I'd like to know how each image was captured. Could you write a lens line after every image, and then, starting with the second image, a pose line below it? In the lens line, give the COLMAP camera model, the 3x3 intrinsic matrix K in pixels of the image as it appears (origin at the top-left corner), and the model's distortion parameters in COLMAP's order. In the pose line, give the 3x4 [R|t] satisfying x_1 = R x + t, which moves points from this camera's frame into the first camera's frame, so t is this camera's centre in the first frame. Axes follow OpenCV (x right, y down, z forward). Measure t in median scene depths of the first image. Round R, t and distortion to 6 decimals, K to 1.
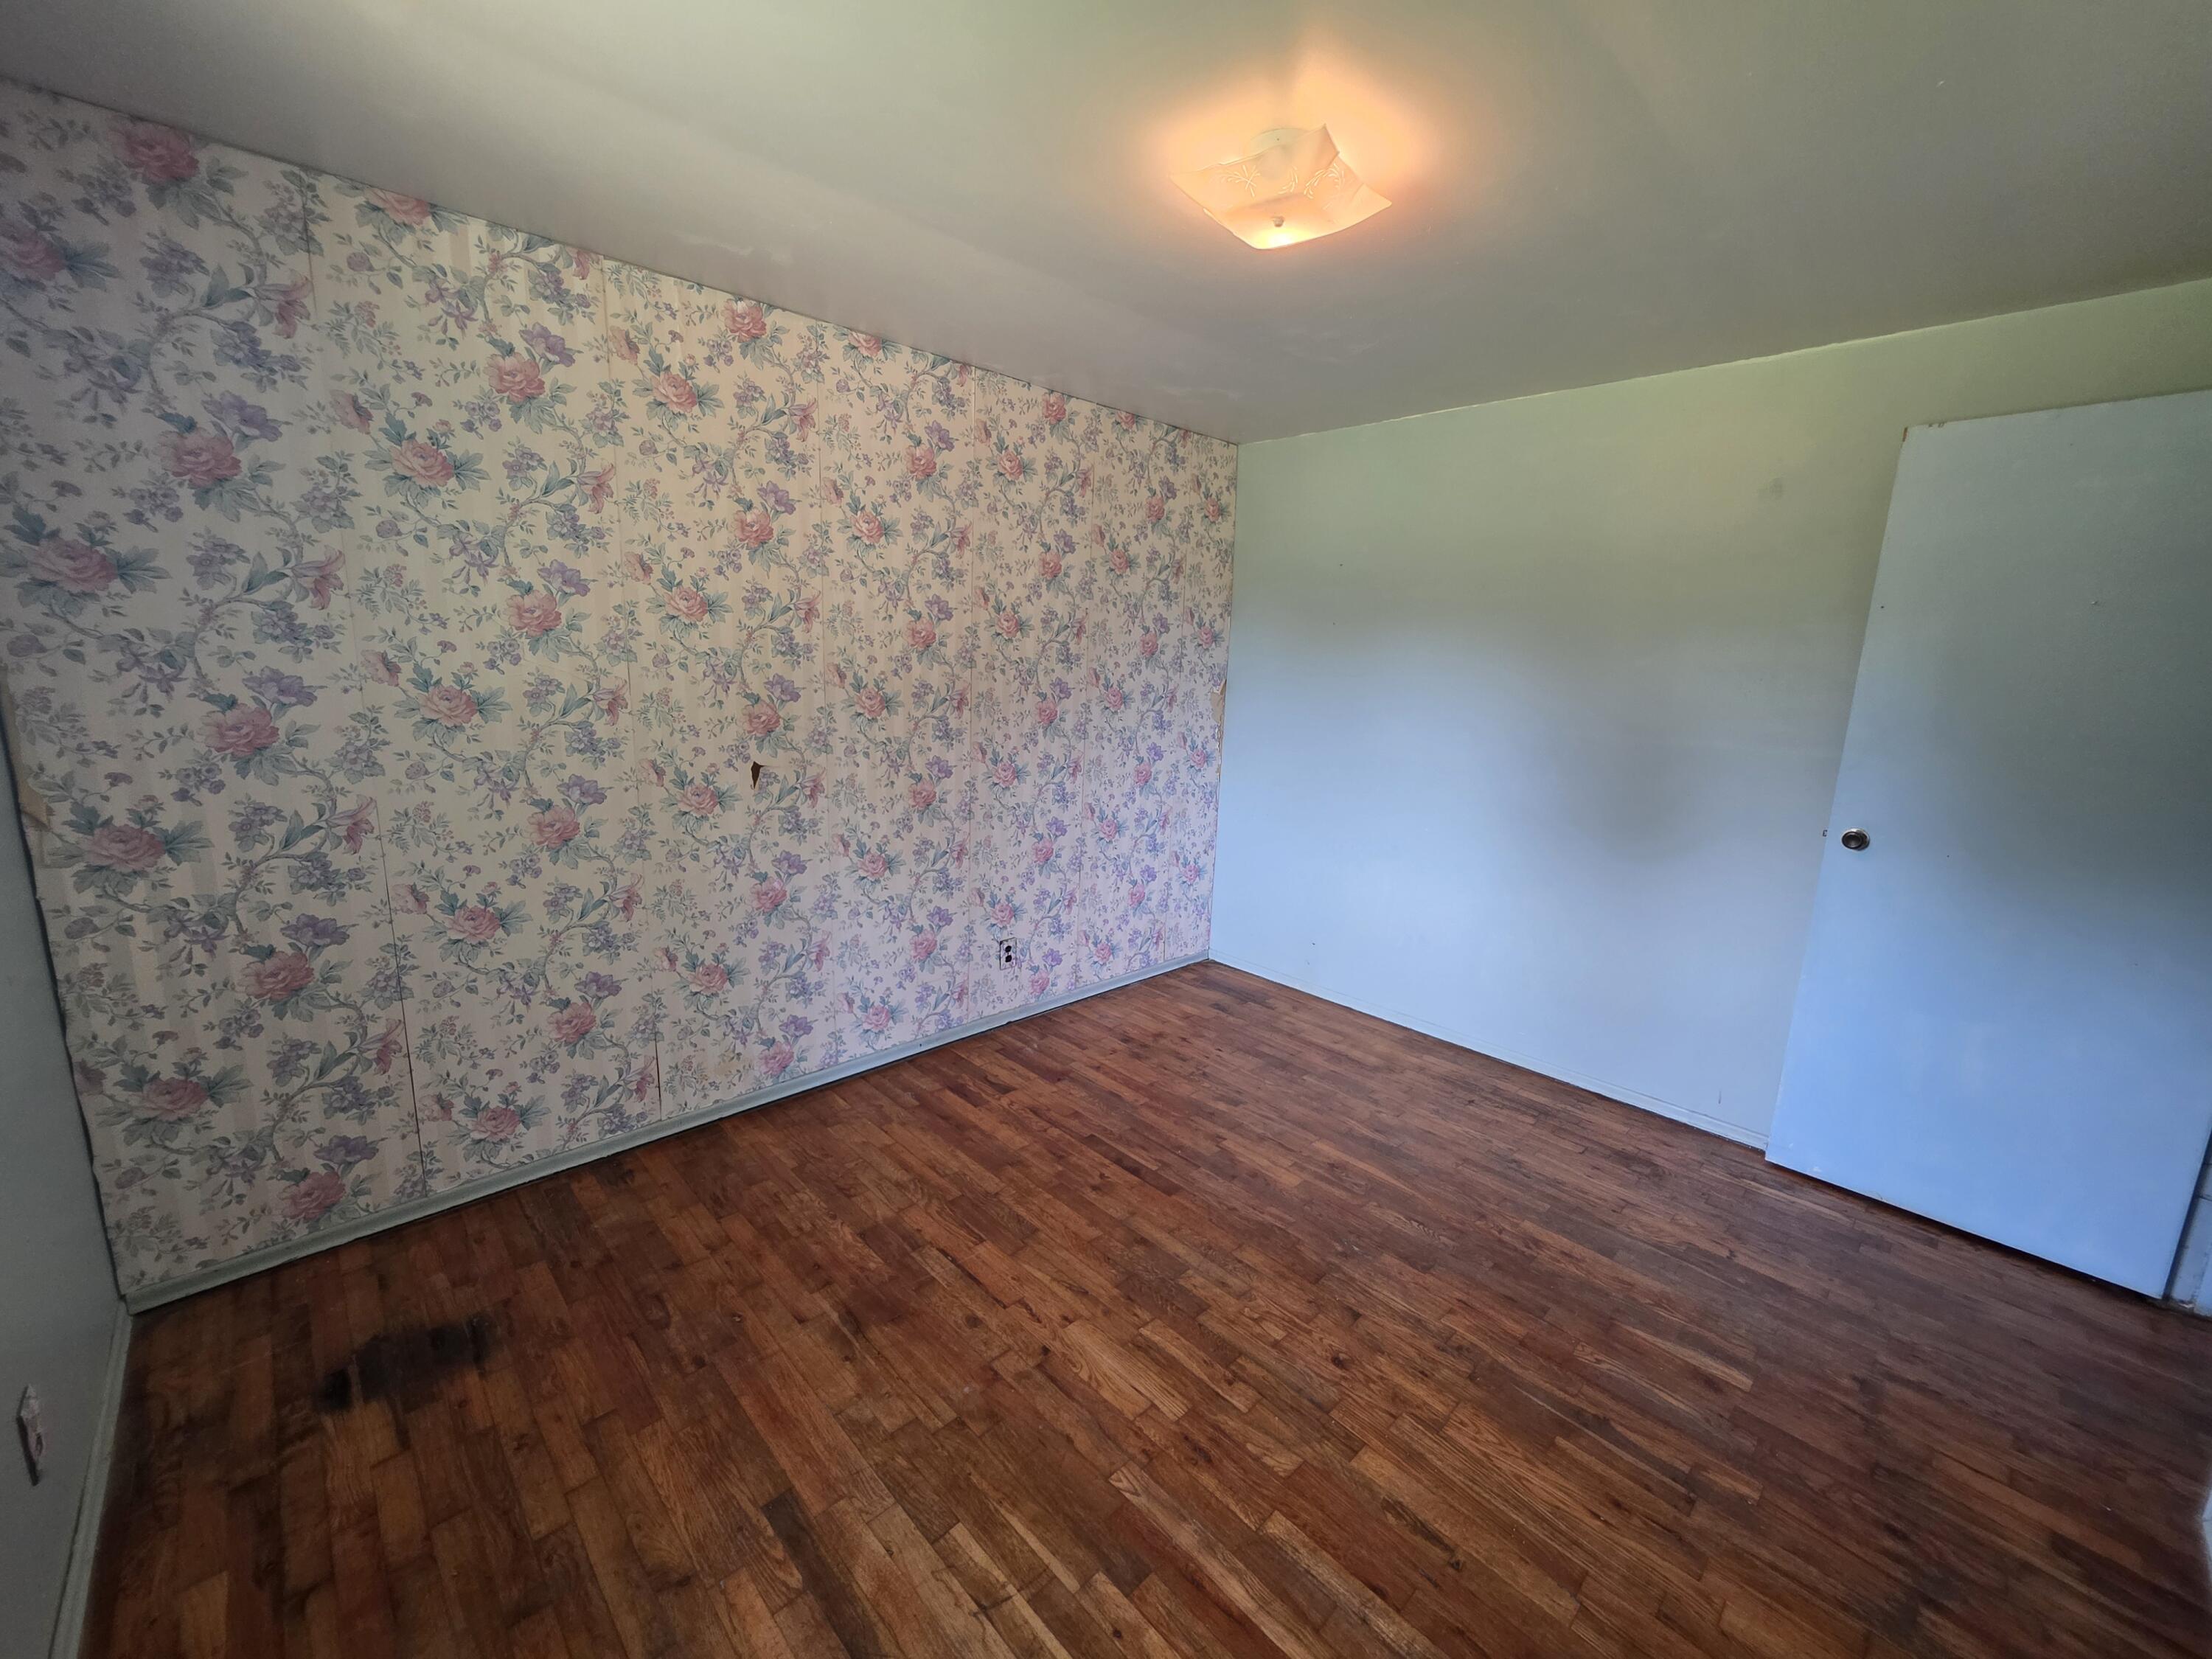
lens RADIAL K [[885.1, 0, 1105.9], [0, 885.1, 830.9], [0, 0, 1]] dist [-0.001034, -0.000161]
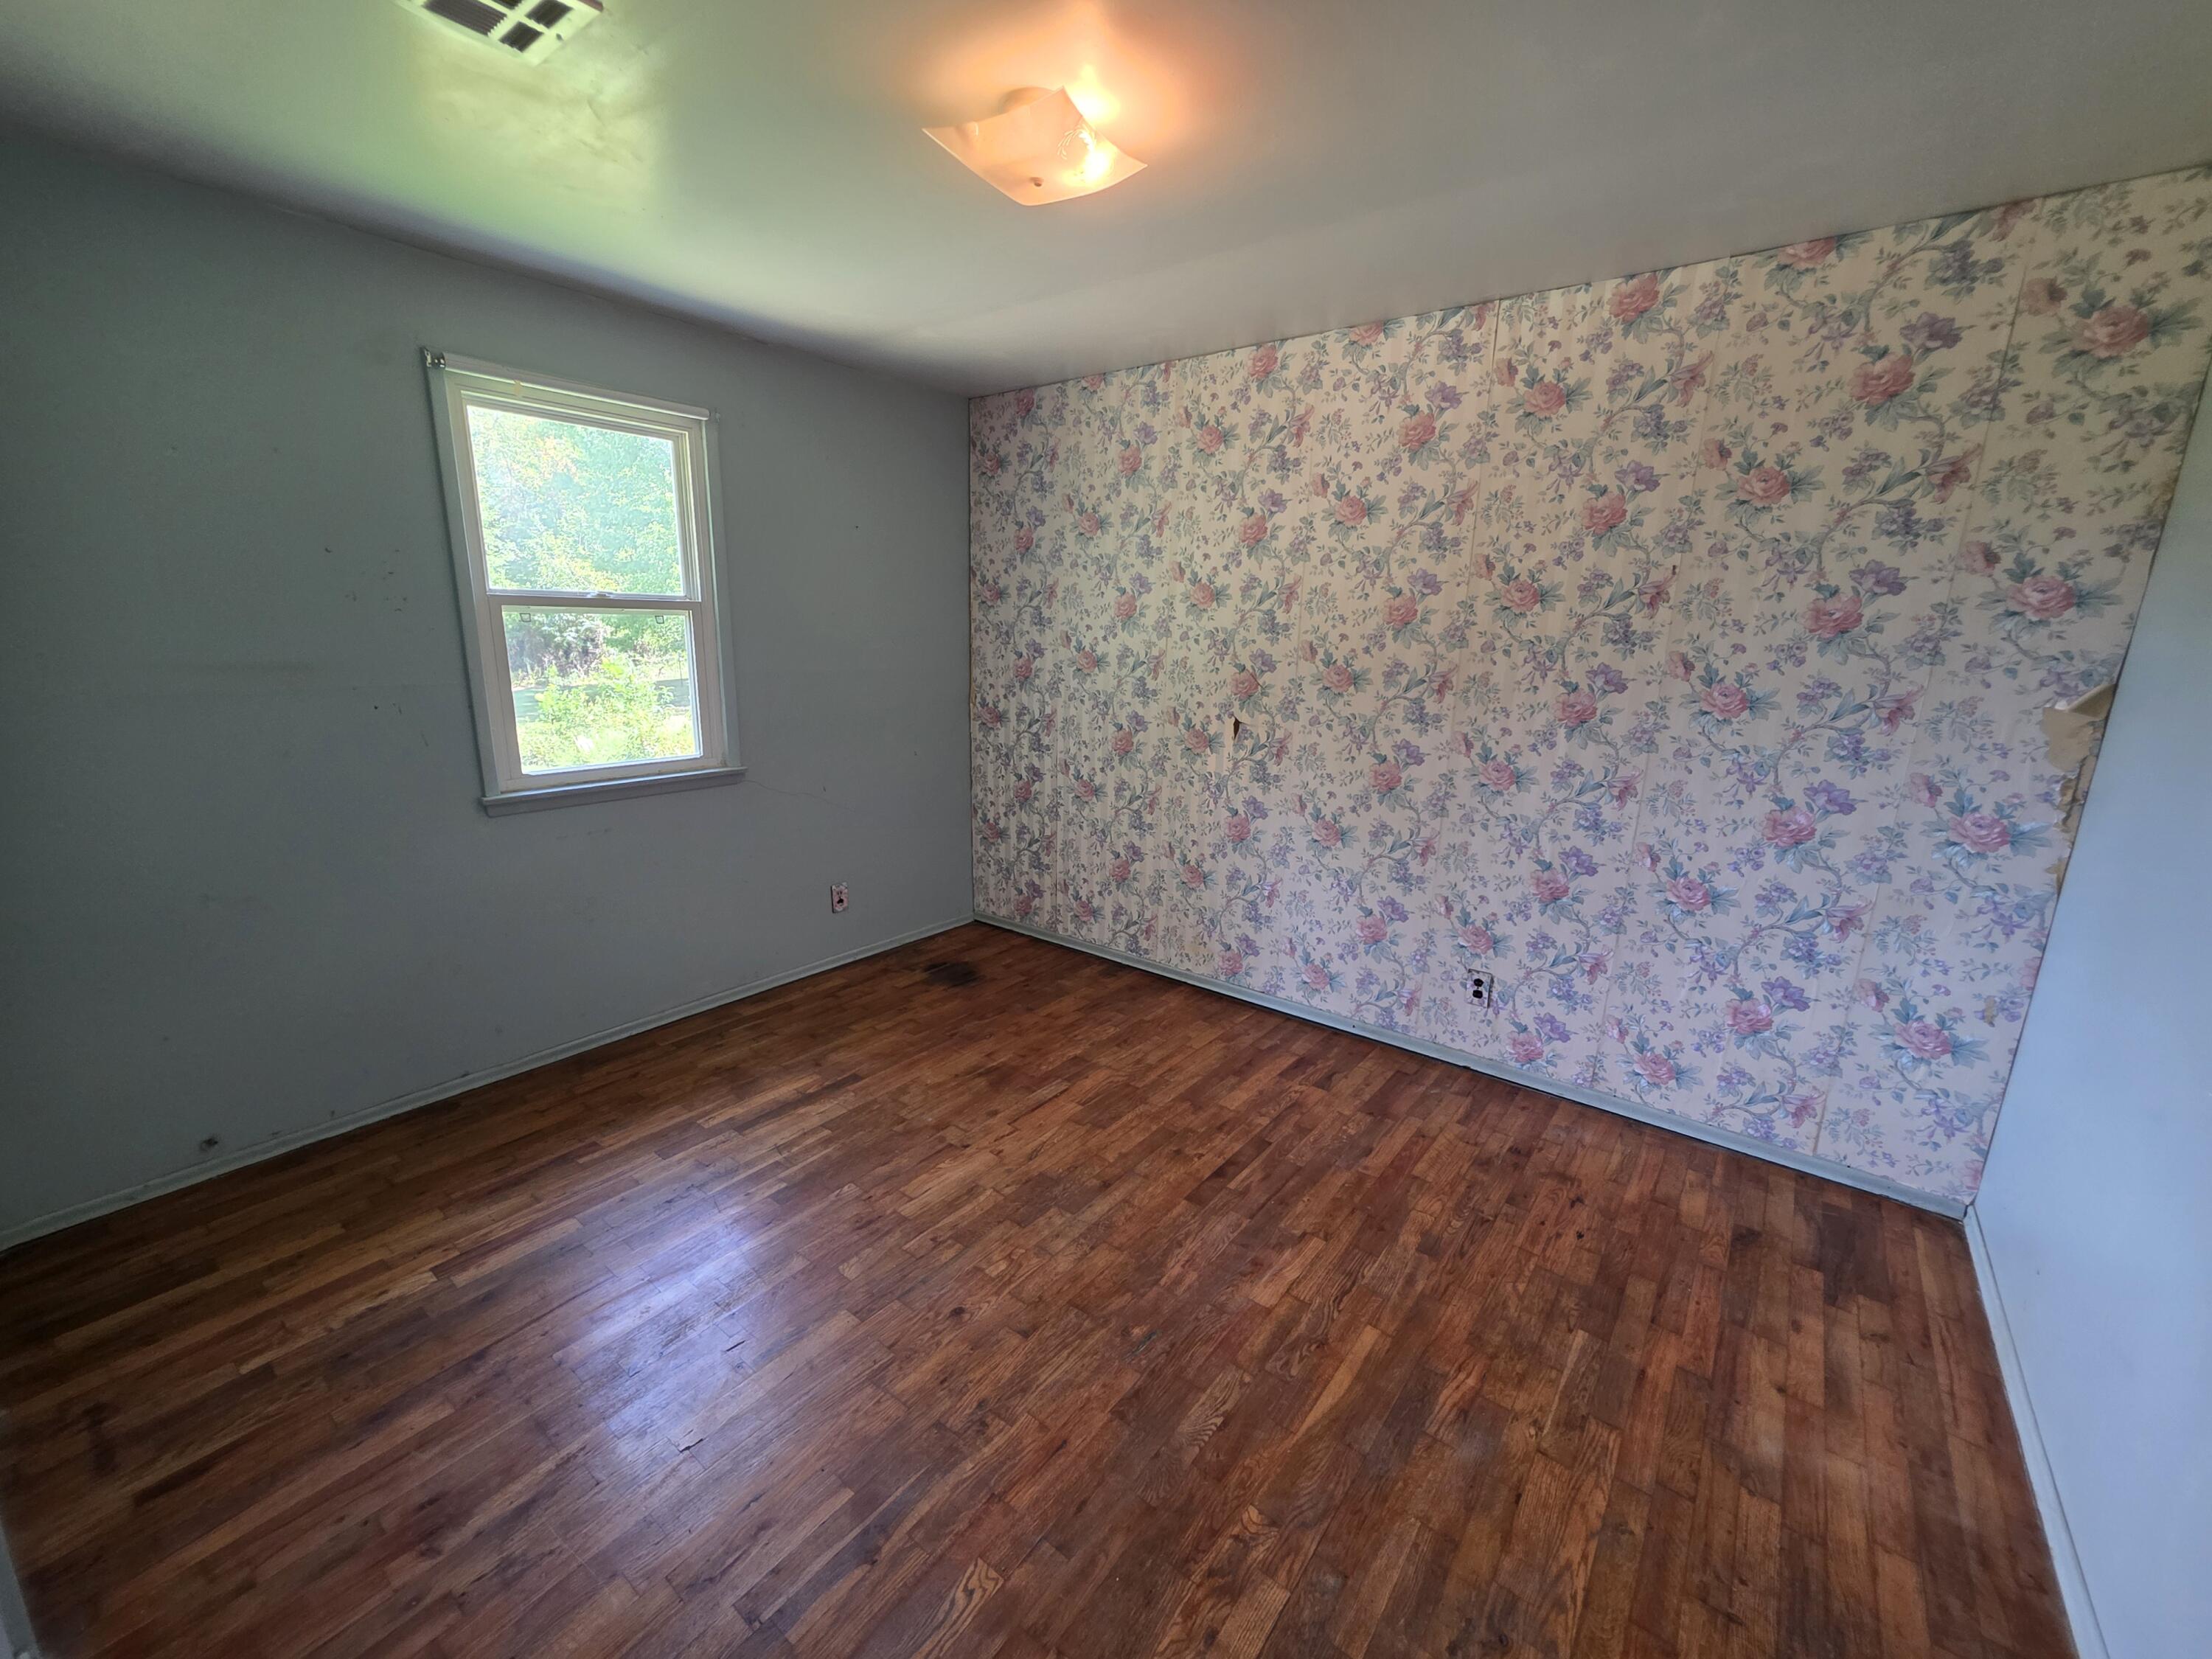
lens RADIAL K [[884.9, 0, 1110.8], [0, 884.9, 829.6], [0, 0, 1]] dist [0.000247, 0.000360]
pose [[0.149167, 0.197287, -0.968931, 0.827142], [-0.209605, 0.963934, 0.164001, -0.095274], [0.966341, 0.178629, 0.185139, 0.629636]]
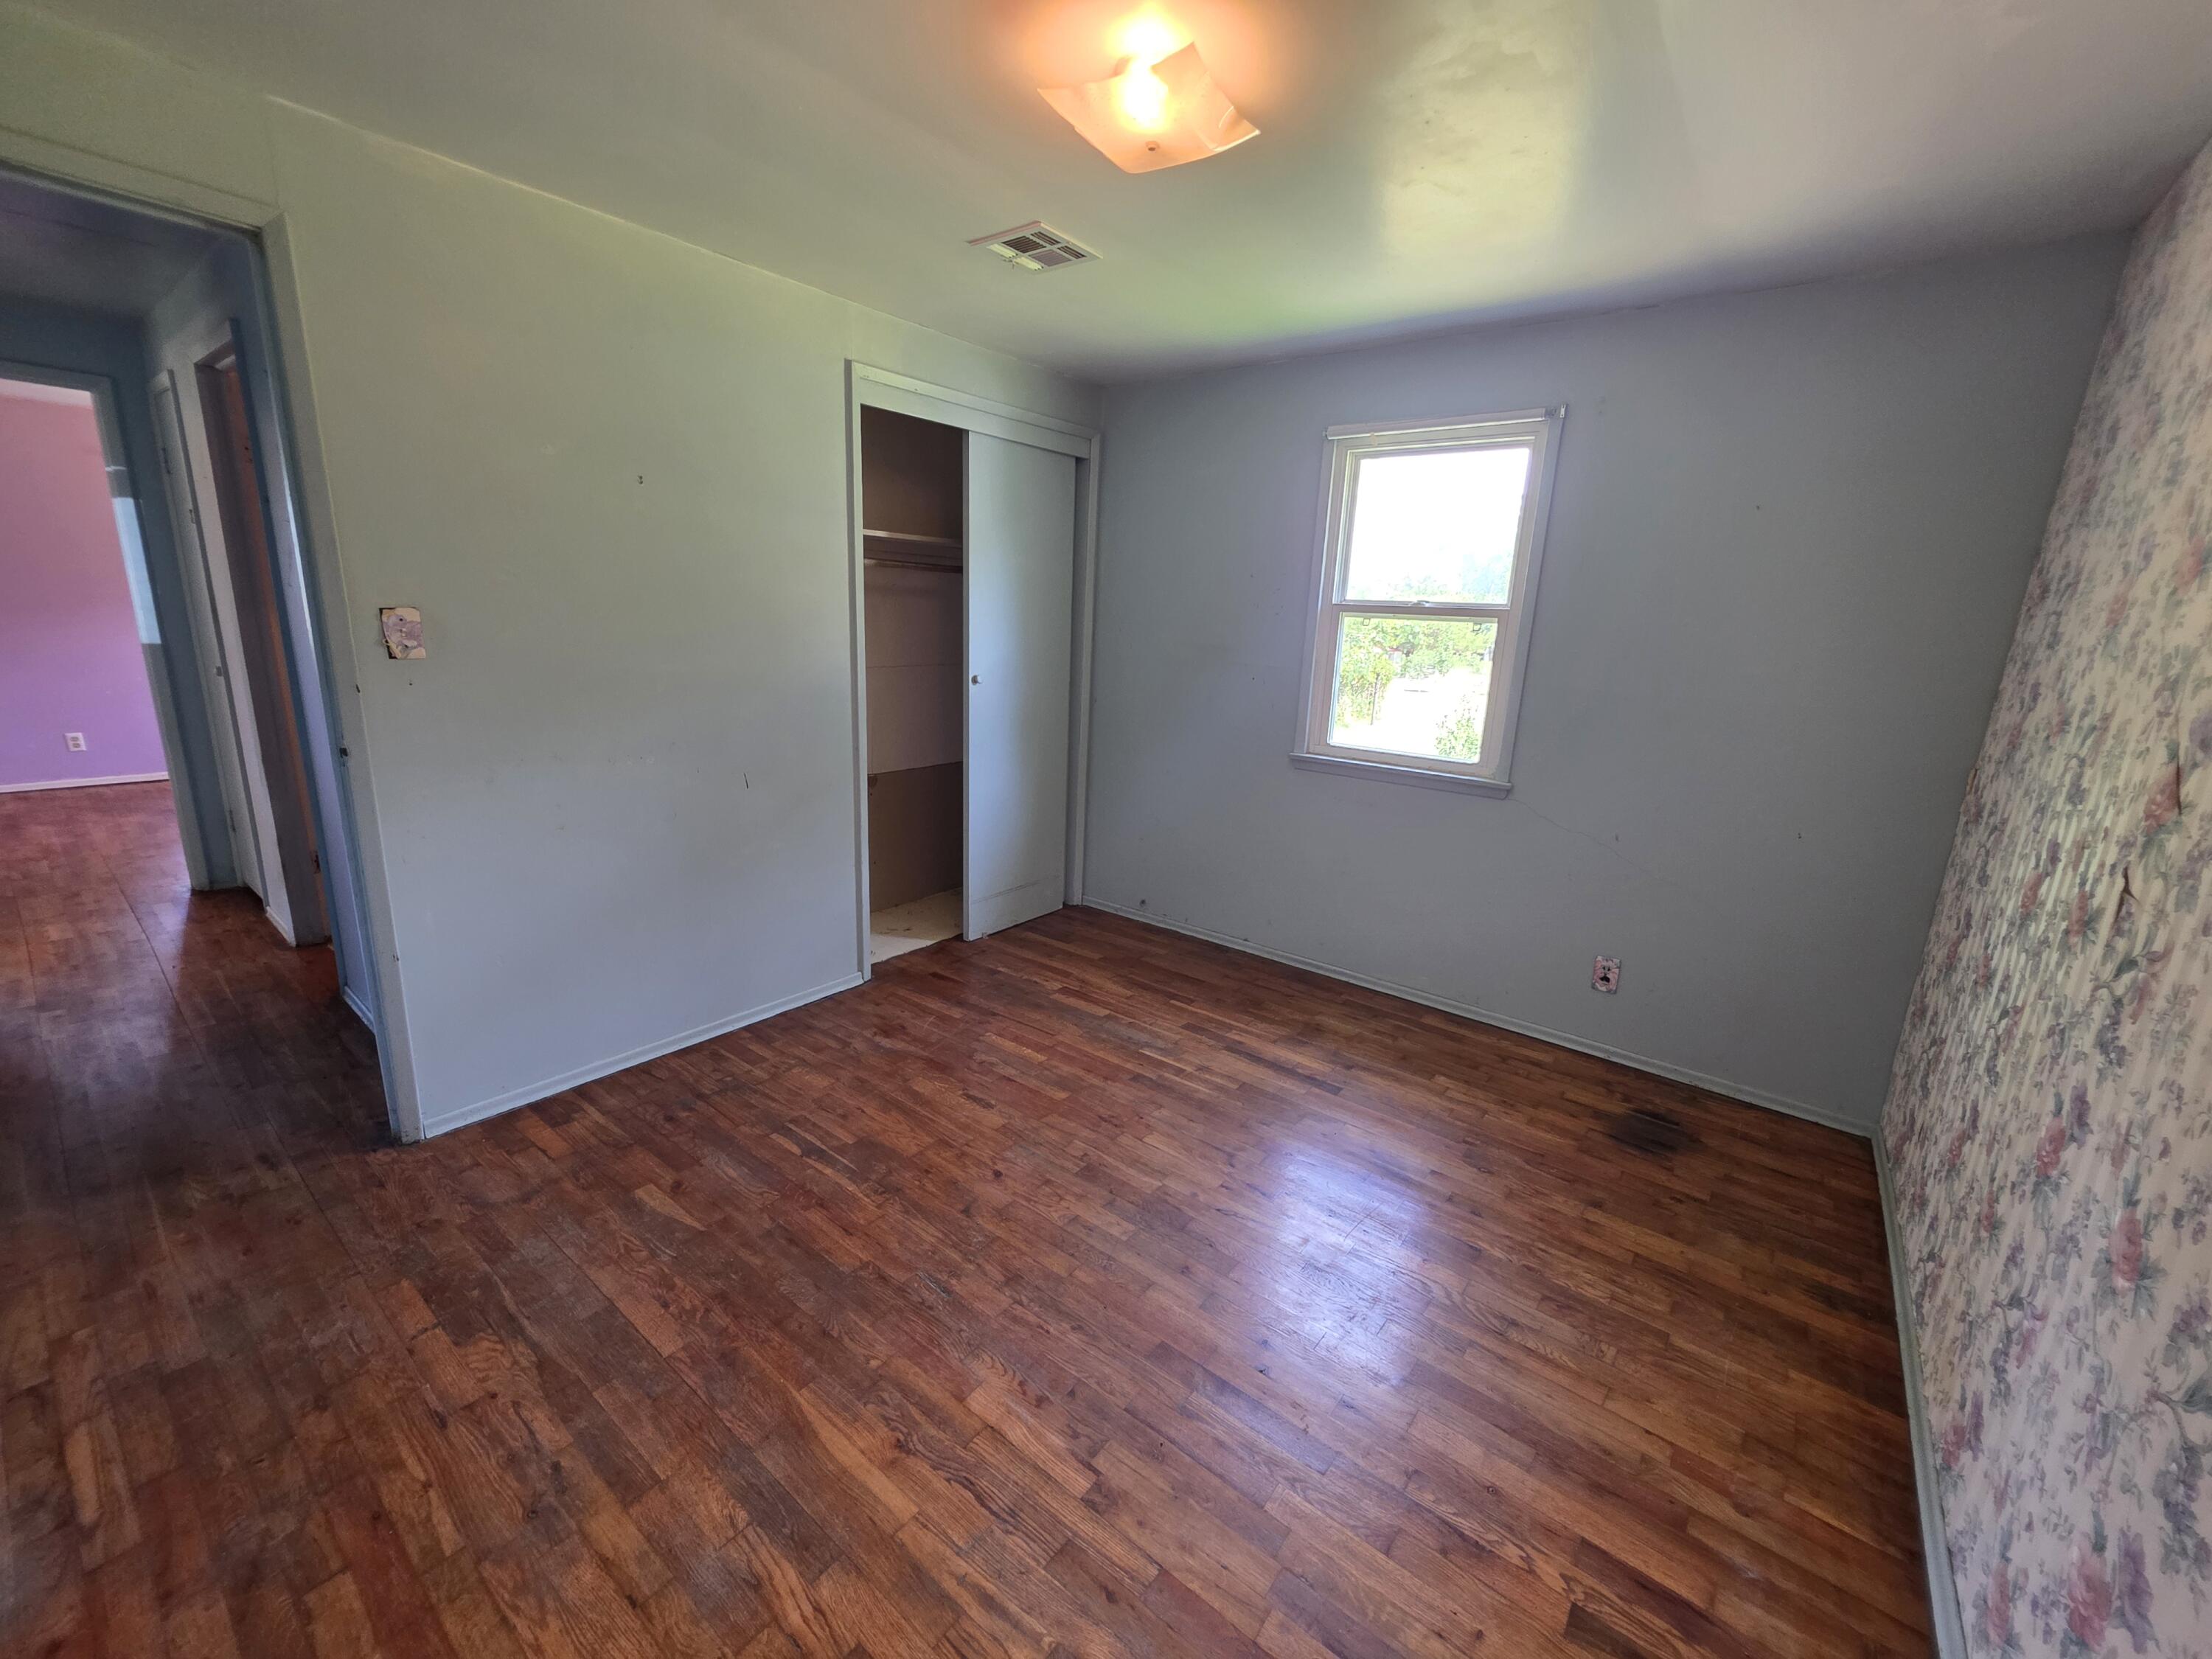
lens RADIAL K [[889.6, 0, 1112.5], [0, 889.6, 827.0], [0, 0, 1]] dist [0.000588, 0.000595]
pose [[-0.986855, -0.037699, -0.157151, 0.223901], [-0.100334, 0.905231, 0.412904, -0.250548], [0.126692, 0.423243, -0.897114, 1.366055]]
